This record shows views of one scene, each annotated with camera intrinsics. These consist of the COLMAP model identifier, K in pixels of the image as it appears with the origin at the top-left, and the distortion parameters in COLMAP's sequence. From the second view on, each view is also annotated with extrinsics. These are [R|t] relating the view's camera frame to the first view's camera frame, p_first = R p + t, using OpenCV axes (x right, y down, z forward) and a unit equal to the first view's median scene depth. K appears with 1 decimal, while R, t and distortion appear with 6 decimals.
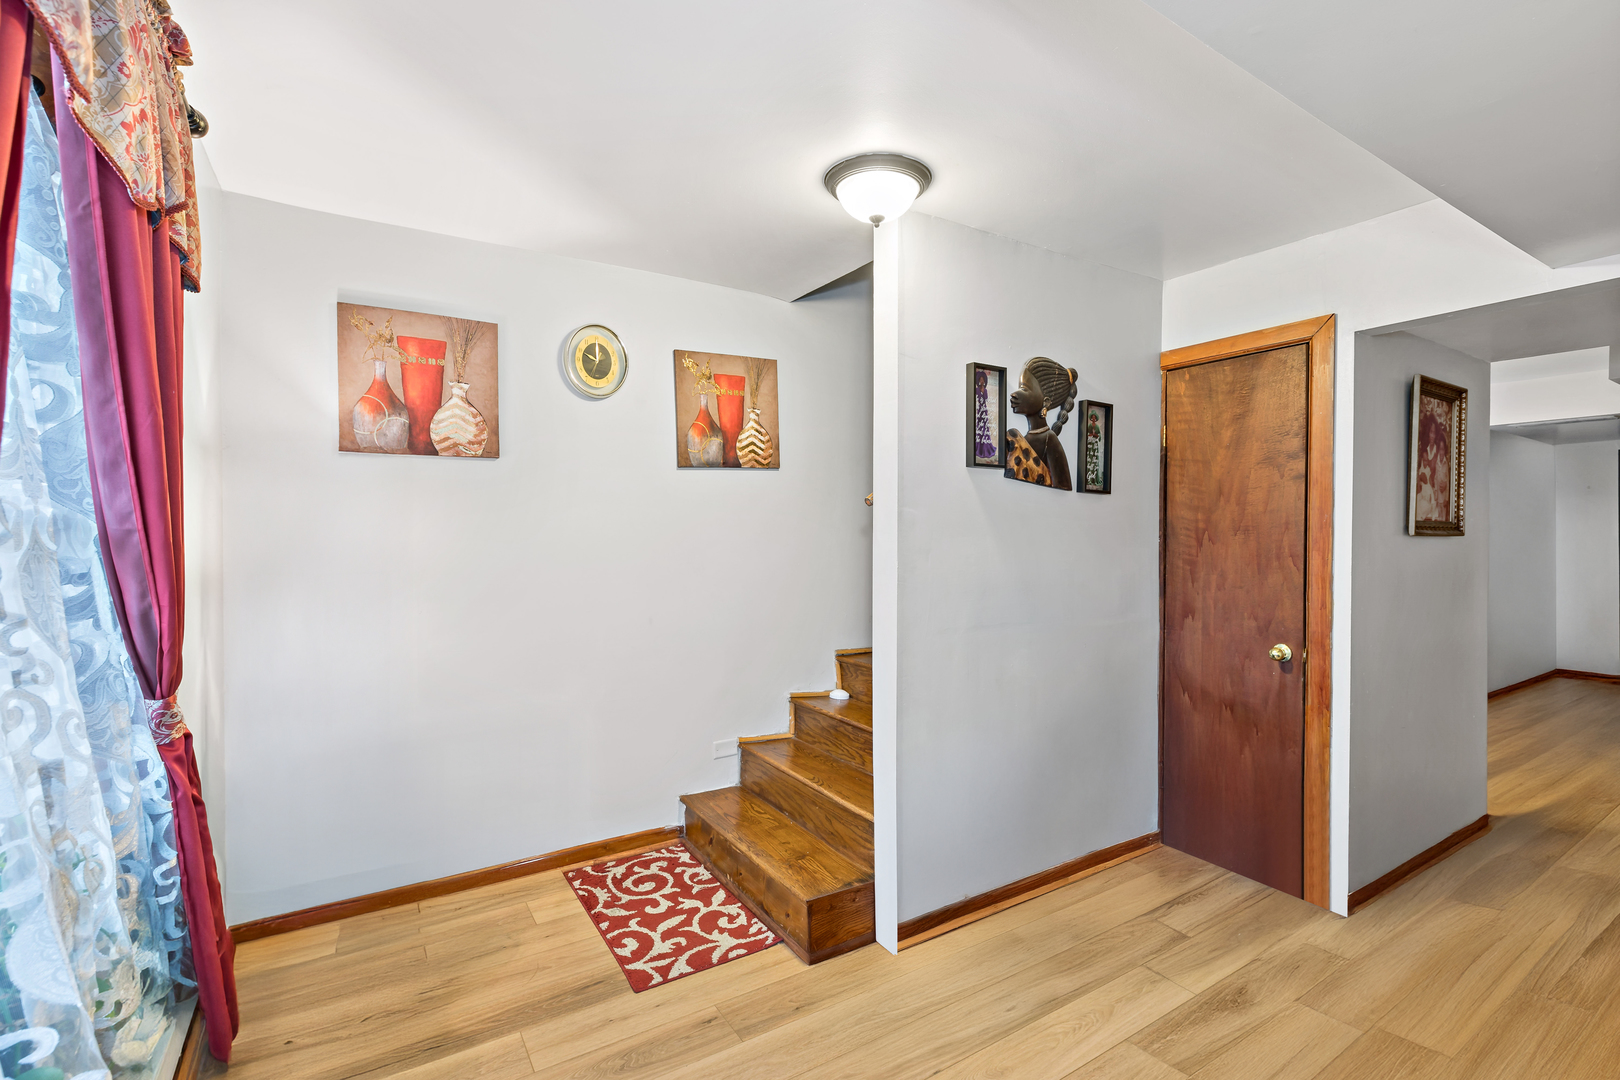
lens RADIAL K [[723.9, 0, 810.6], [0, 723.9, 533.1], [0, 0, 1]] dist [0.001065, 0.000474]
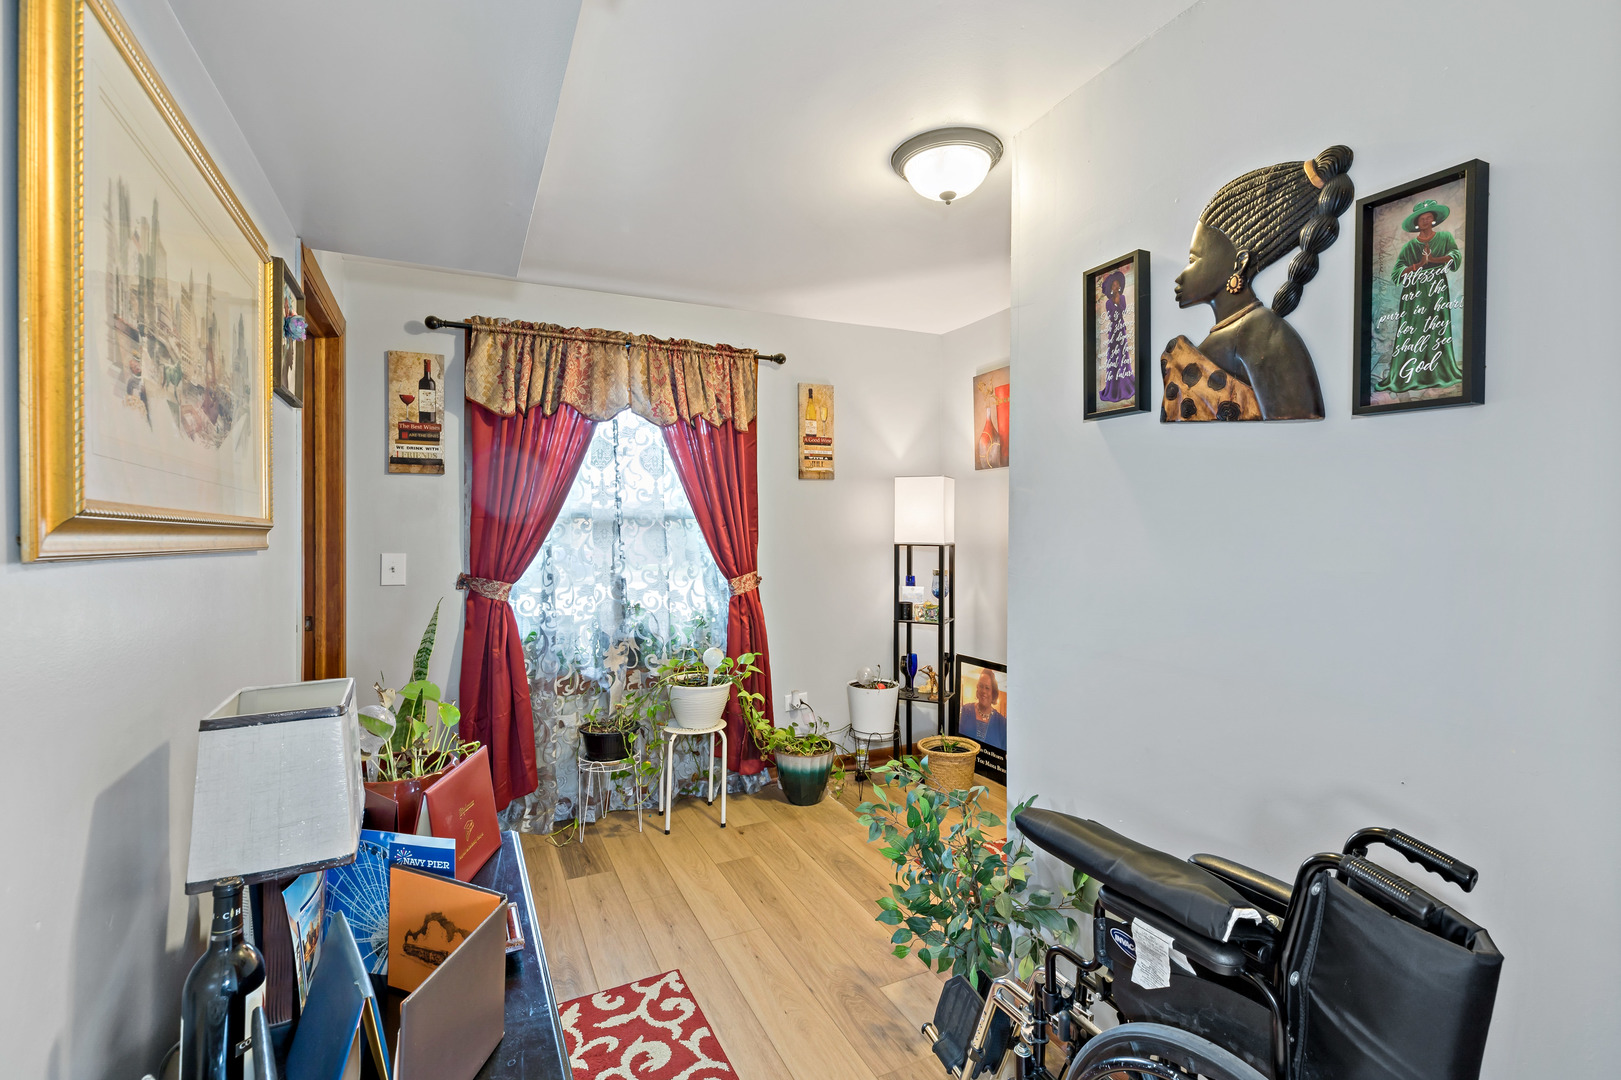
lens RADIAL K [[724.3, 0, 811.1], [0, 724.3, 538.3], [0, 0, 1]] dist [0.001065, 0.000474]
pose [[-0.113799, 0.013901, -0.993407, 0.890526], [-0.004141, 0.999887, 0.014466, 0.012998], [0.993495, 0.005760, -0.113728, 0.758382]]
